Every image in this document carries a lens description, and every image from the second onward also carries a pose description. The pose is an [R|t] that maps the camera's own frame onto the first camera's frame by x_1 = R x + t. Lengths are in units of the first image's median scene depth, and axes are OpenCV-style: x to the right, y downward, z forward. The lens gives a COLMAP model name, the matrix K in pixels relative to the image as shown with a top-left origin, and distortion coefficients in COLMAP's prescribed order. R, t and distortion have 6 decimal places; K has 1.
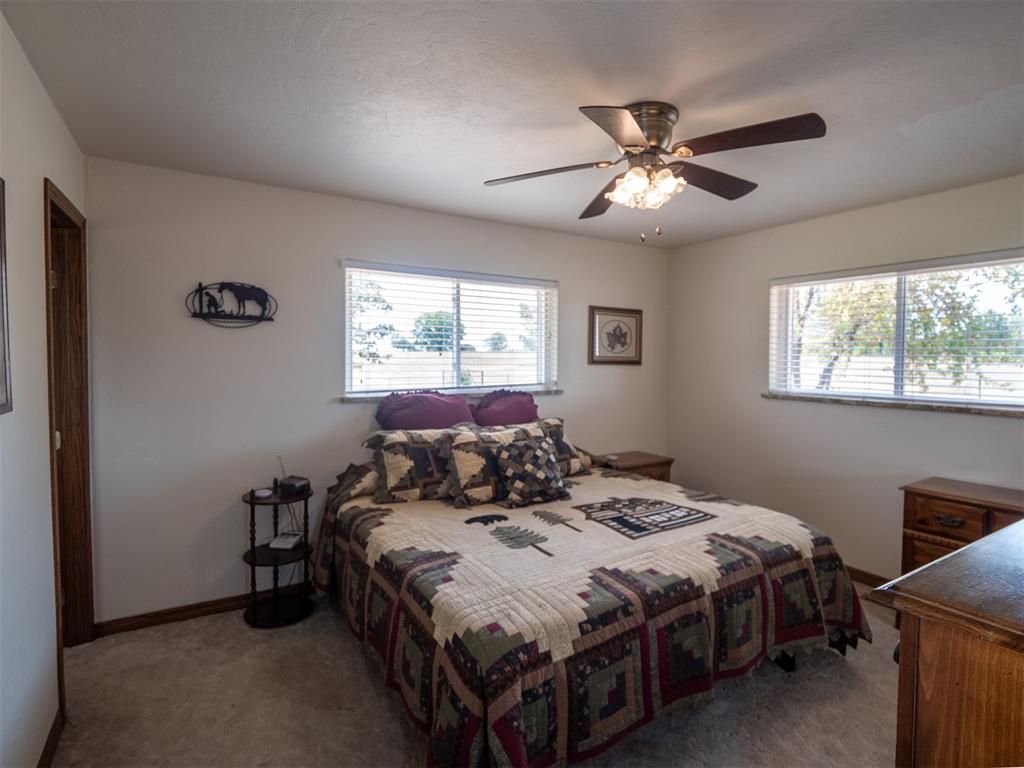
lens RADIAL K [[516.8, 0, 514.3], [0, 516.8, 379.7], [0, 0, 1]] dist [-0.003580, -0.003931]
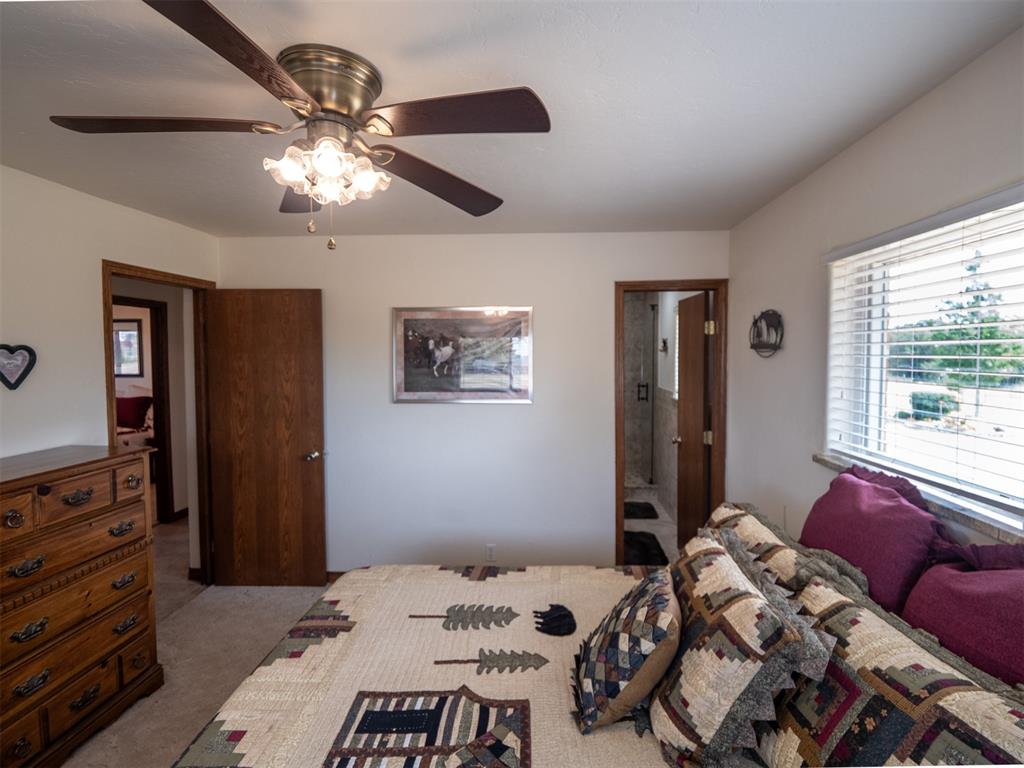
lens RADIAL K [[516.8, 0, 515.0], [0, 516.8, 379.7], [0, 0, 1]] dist [-0.003580, -0.003931]
pose [[-0.578137, 0.026493, -0.815510, 0.567910], [-0.053466, 0.996095, 0.070263, -0.117276], [0.814186, 0.084223, -0.574462, 1.344518]]
